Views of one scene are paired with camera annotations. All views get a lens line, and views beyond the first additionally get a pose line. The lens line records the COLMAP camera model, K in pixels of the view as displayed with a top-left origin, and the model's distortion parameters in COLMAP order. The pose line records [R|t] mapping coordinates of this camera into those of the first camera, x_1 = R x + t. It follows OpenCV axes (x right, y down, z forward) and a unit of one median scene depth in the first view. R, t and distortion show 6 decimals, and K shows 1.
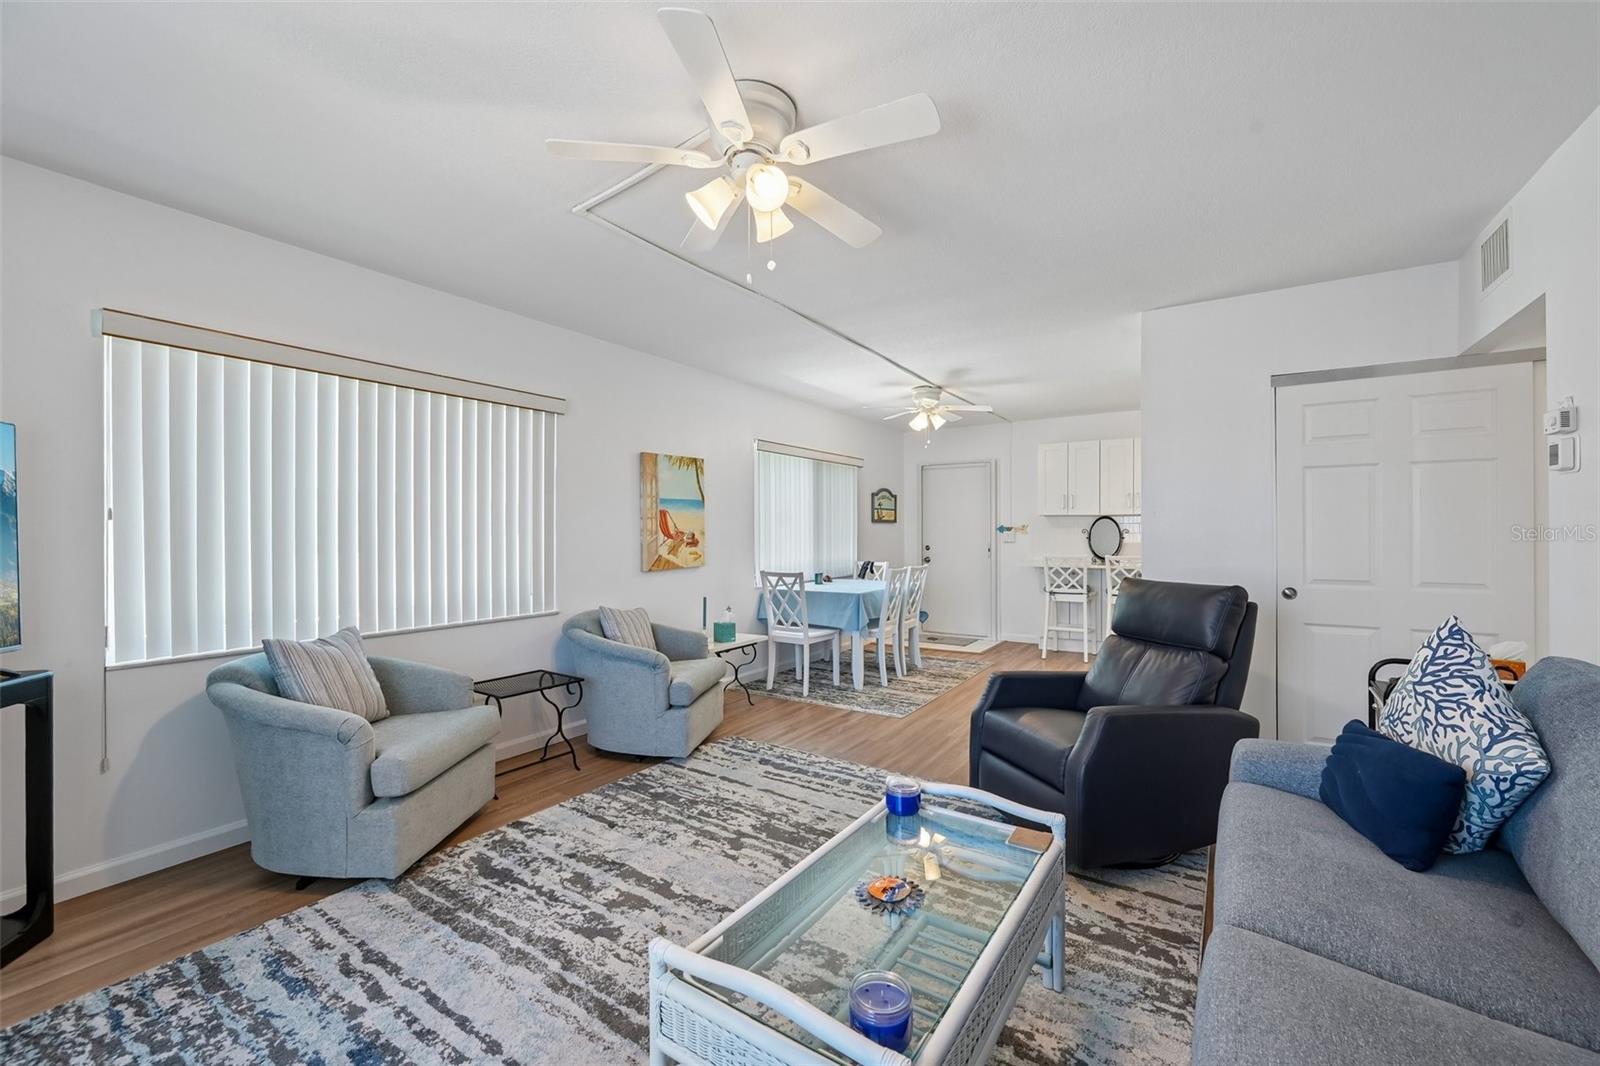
lens RADIAL K [[647.7, 0, 804.8], [0, 647.7, 529.4], [0, 0, 1]] dist [-0.001171, -0.000272]
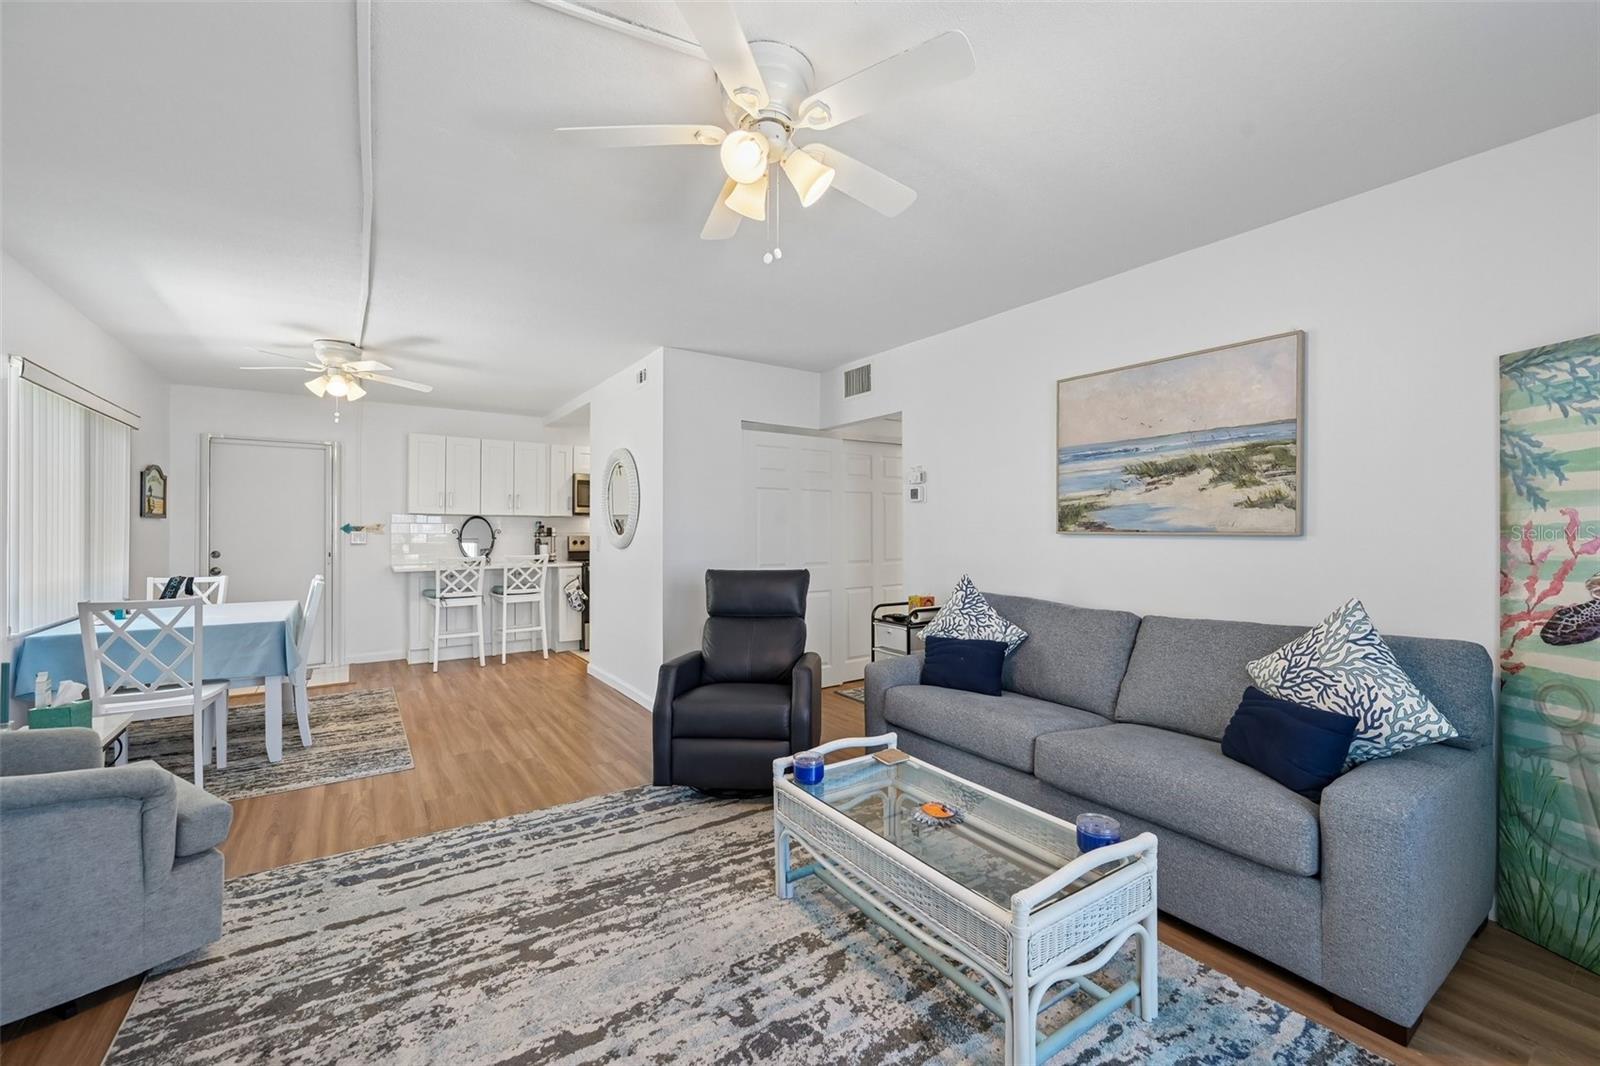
lens RADIAL K [[647.7, 0, 804.8], [0, 647.7, 529.4], [0, 0, 1]] dist [-0.001171, -0.000272]
pose [[0.380274, 0.005802, 0.924856, -0.517935], [-0.004511, 0.999980, -0.004419, 0.003419], [-0.924863, -0.002492, 0.380292, 0.339068]]
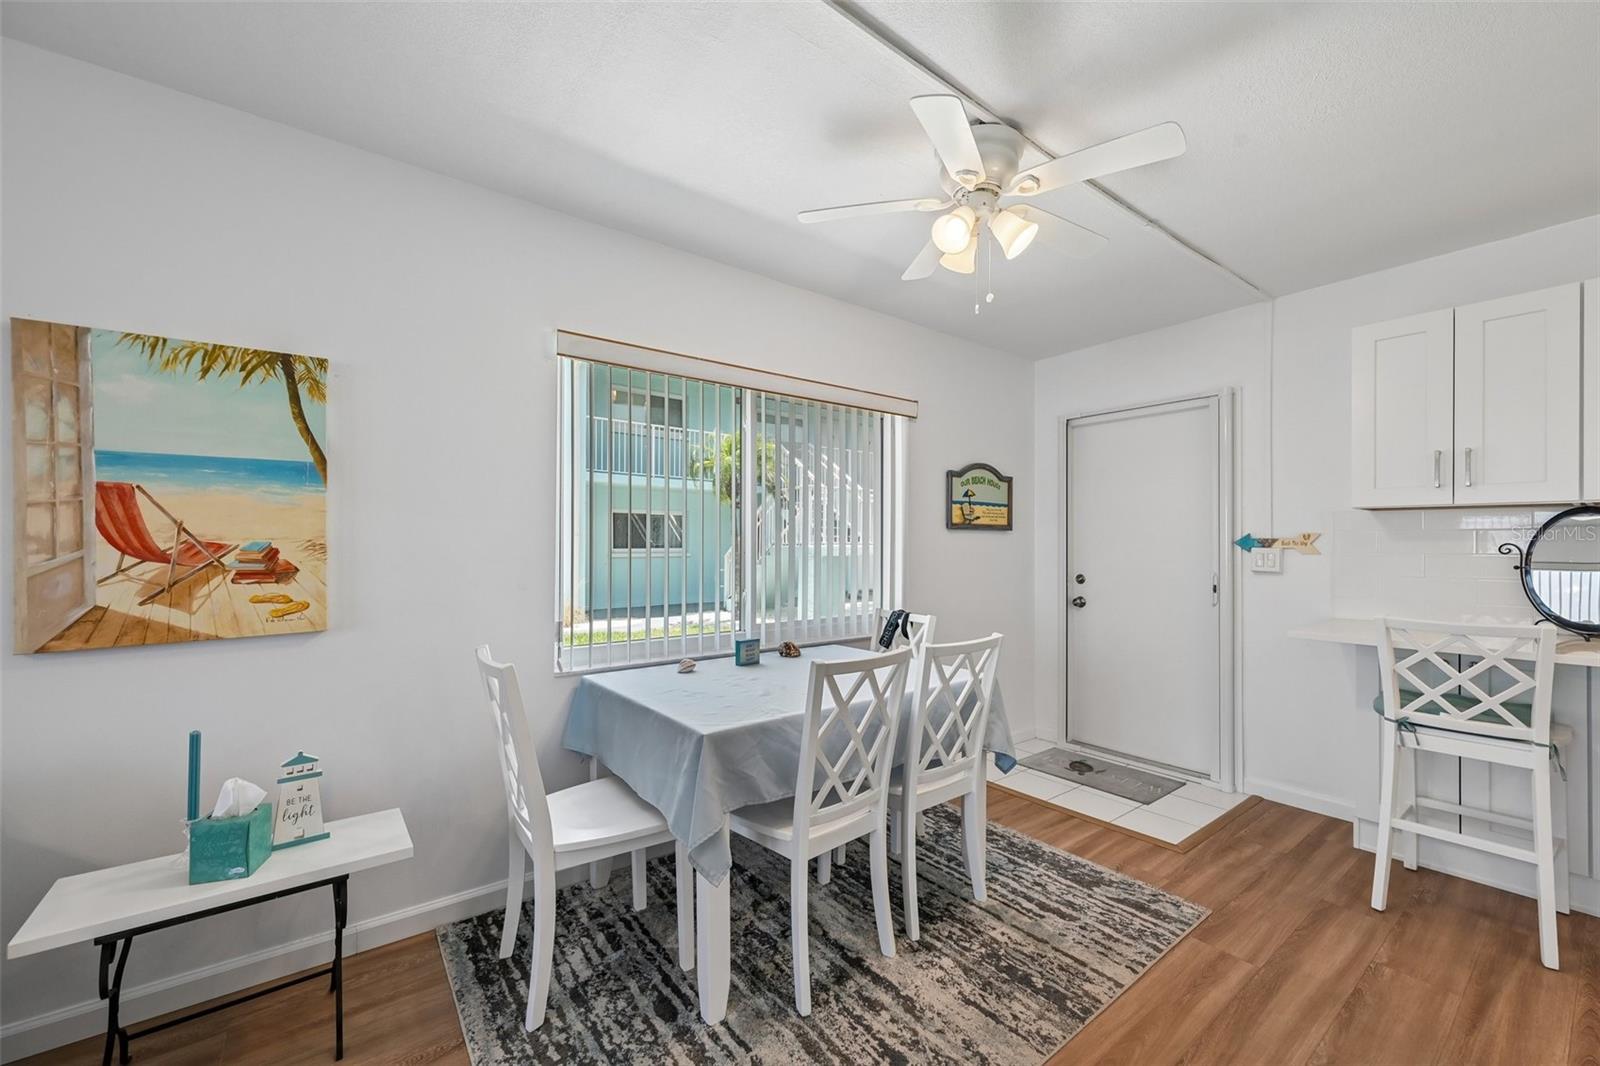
lens RADIAL K [[634.2, 0, 801.1], [0, 634.2, 540.1], [0, 0, 1]] dist [-0.000566, -0.000188]
pose [[0.941286, 0.001643, -0.337605, 0.360258], [-0.004093, 0.999970, -0.006545, 0.003838], [0.337584, 0.007542, 0.941265, 1.079158]]
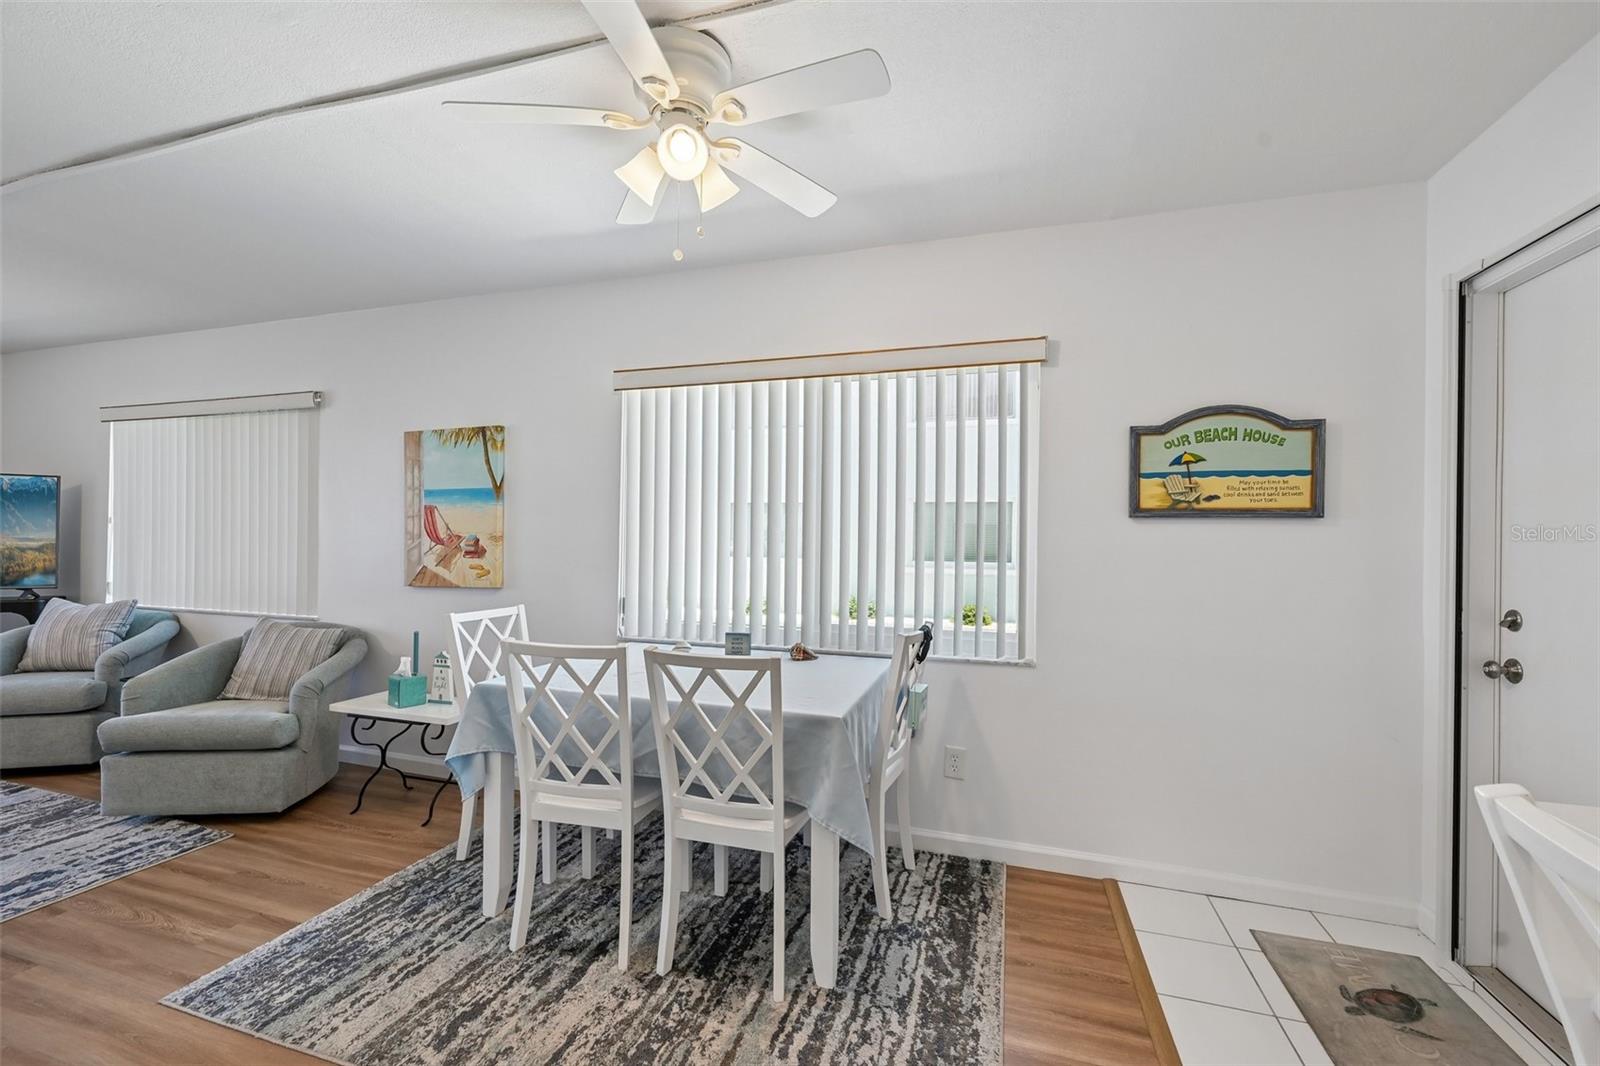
lens RADIAL K [[650.0, 0, 803.6], [0, 650.0, 536.9], [0, 0, 1]] dist [-0.001147, -0.000067]
pose [[0.268910, 0.001837, -0.963164, 0.826749], [-0.011077, 0.999938, -0.001185, 0.002755], [0.963102, 0.010987, 0.268914, 1.645923]]
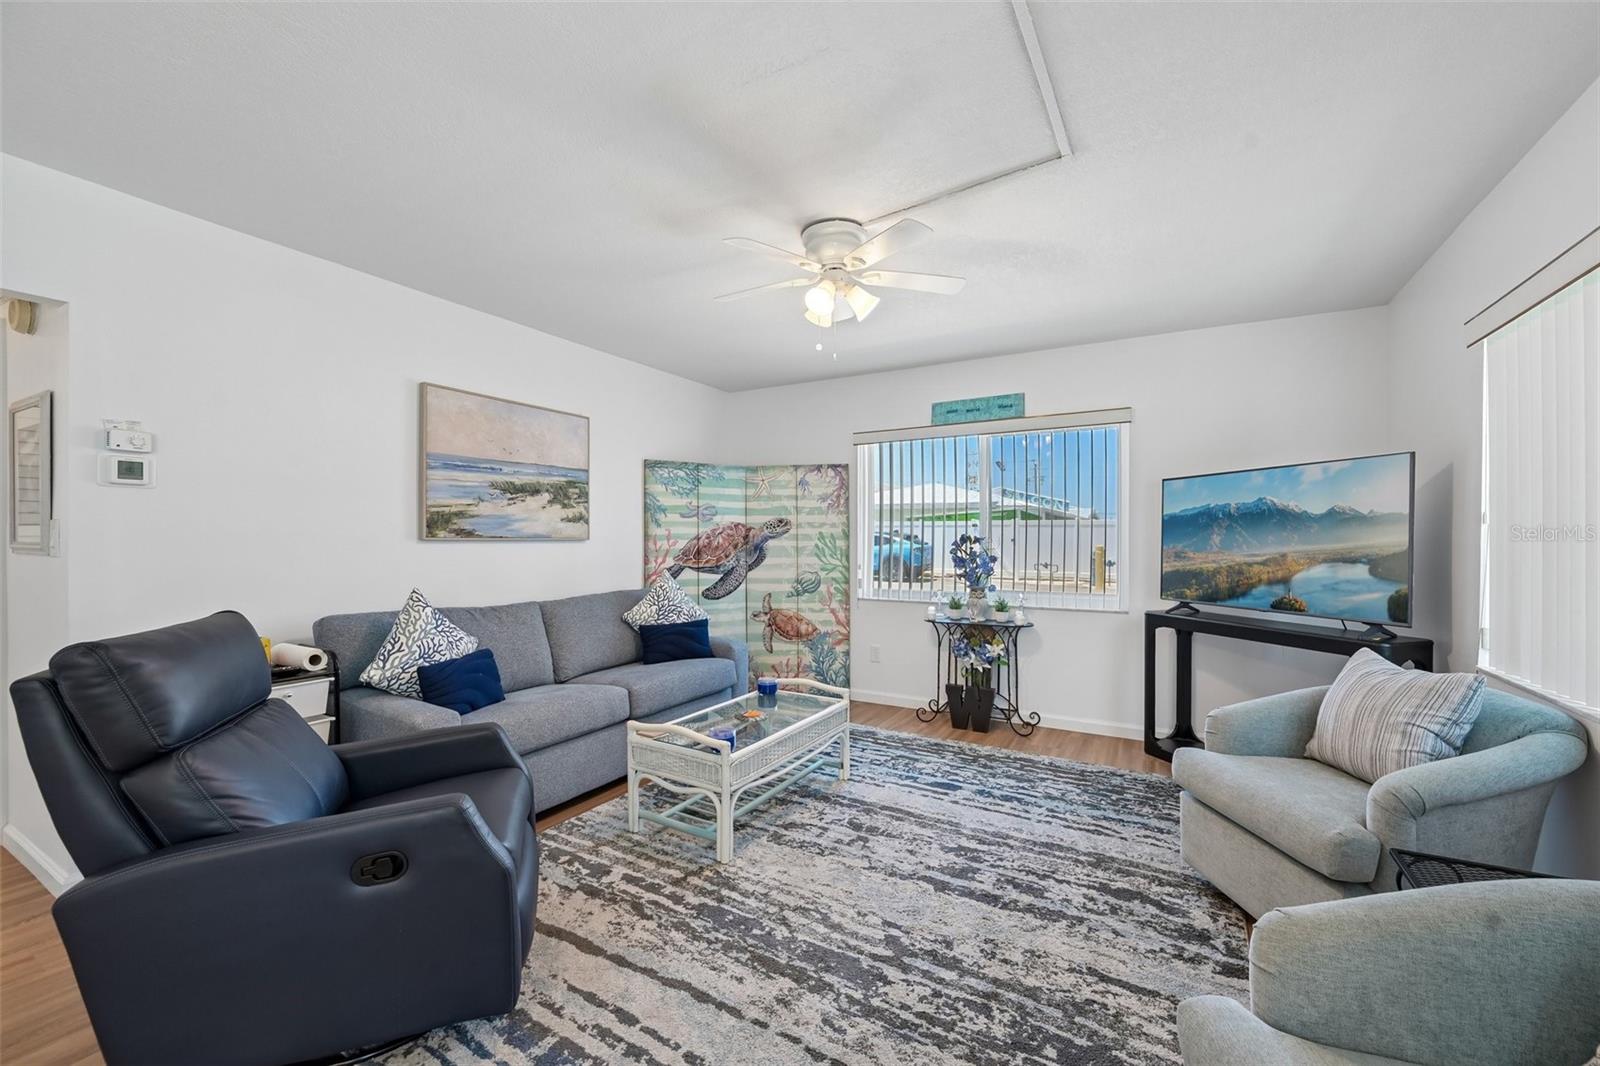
lens RADIAL K [[639.2, 0, 810.5], [0, 639.2, 542.3], [0, 0, 1]] dist [0.002731, 0.000430]
pose [[-0.998232, 0.003535, -0.059336, 0.028737], [0.003251, 0.999983, 0.004877, 0.004618], [0.059353, 0.004675, -0.998226, 1.343993]]
